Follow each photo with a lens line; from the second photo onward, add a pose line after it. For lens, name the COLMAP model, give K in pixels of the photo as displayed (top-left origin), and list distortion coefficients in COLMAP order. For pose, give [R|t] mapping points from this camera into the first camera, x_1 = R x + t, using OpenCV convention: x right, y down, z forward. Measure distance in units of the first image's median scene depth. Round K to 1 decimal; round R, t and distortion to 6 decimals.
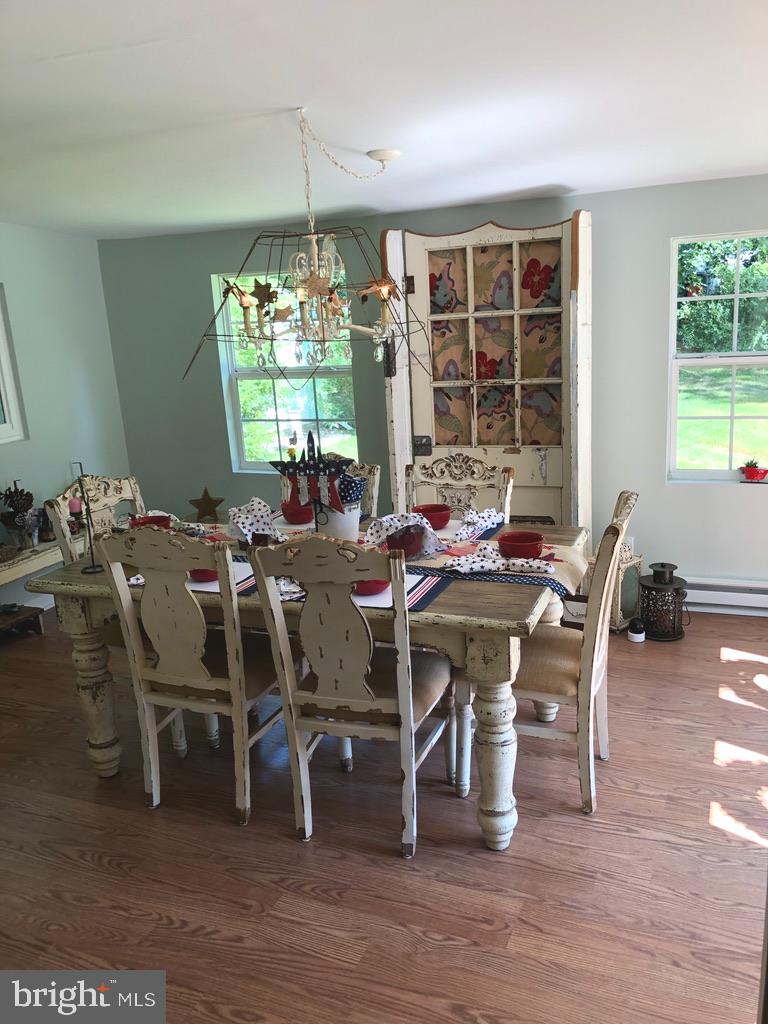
lens RADIAL K [[837.7, 0, 383.7], [0, 837.7, 514.3], [0, 0, 1]] dist [0.048128, -0.062872]
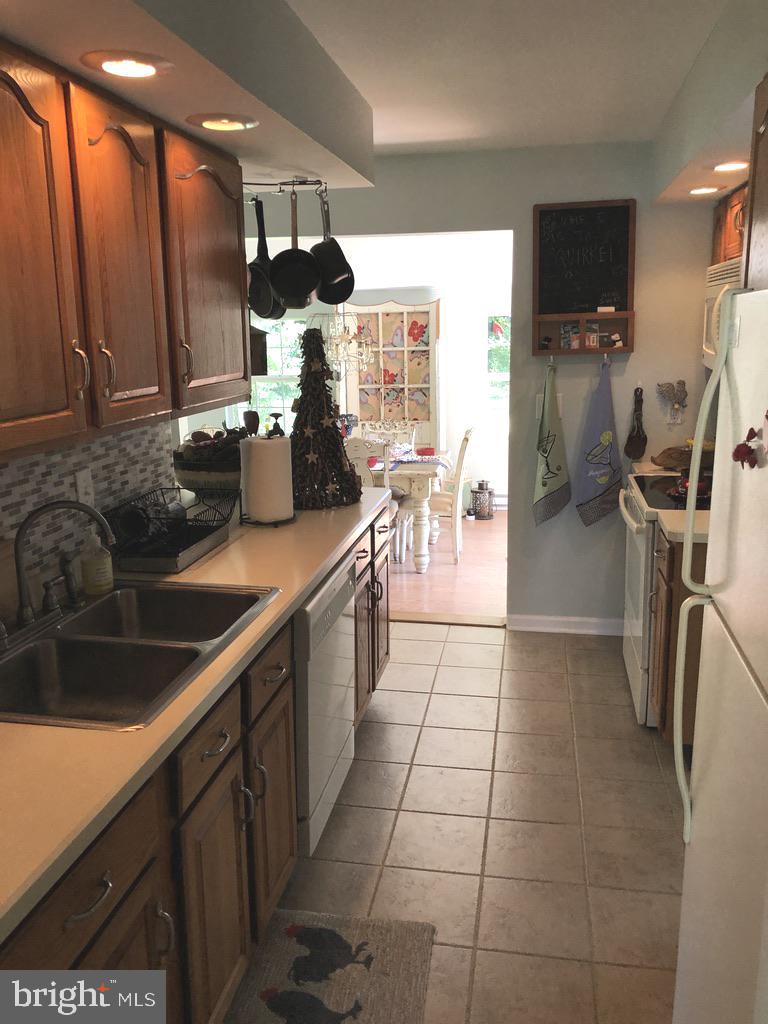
lens RADIAL K [[837.7, 0, 384.0], [0, 837.7, 508.9], [0, 0, 1]] dist [0.048128, -0.062872]
pose [[0.978126, -0.006513, 0.207910, -0.276361], [0.011974, 0.999615, -0.025020, 0.159185], [-0.207667, 0.026962, 0.977828, -0.792015]]
